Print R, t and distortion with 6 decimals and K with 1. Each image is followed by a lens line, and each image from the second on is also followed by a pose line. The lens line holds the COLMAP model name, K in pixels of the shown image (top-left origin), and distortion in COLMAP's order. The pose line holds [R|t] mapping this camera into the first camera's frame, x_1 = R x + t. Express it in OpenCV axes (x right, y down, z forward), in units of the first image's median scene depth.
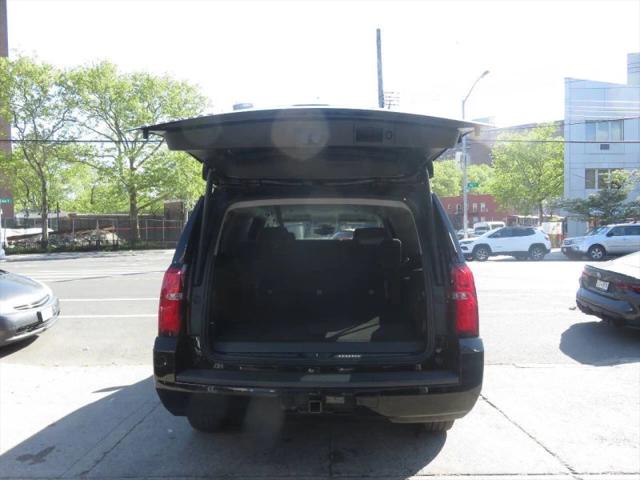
lens RADIAL K [[489.5, 0, 309.6], [0, 489.5, 240.0], [0, 0, 1]] dist [-0.016343, 0.031652]
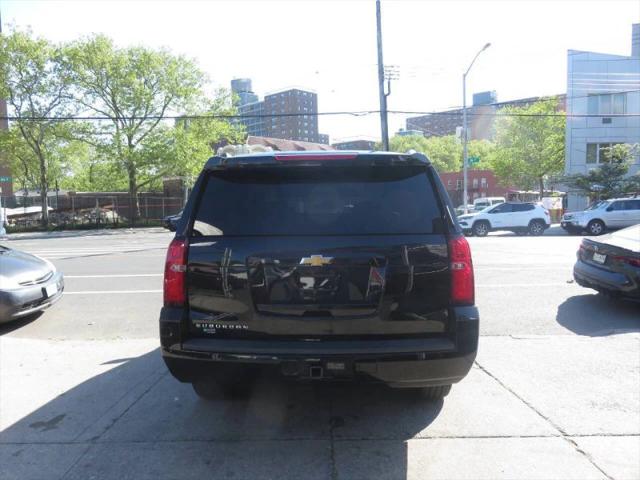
lens RADIAL K [[489.5, 0, 309.6], [0, 489.5, 240.0], [0, 0, 1]] dist [-0.016343, 0.031652]
pose [[0.999978, -0.006649, -0.000193, -0.000283], [0.006650, 0.998871, 0.047027, 0.003157], [-0.000120, -0.047027, 0.998894, -0.007870]]
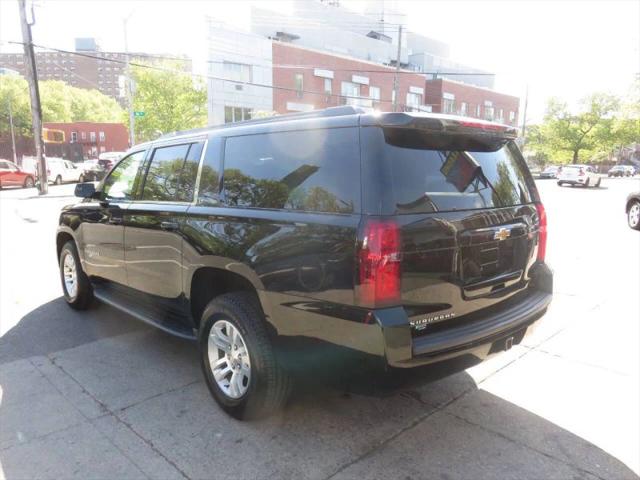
lens RADIAL K [[489.5, 0, 309.6], [0, 489.5, 240.0], [0, 0, 1]] dist [-0.016343, 0.031652]
pose [[0.722264, -0.101239, 0.684167, -0.298320], [0.004022, 0.989827, 0.142223, -0.008717], [-0.691606, -0.099970, 0.715323, 0.171254]]
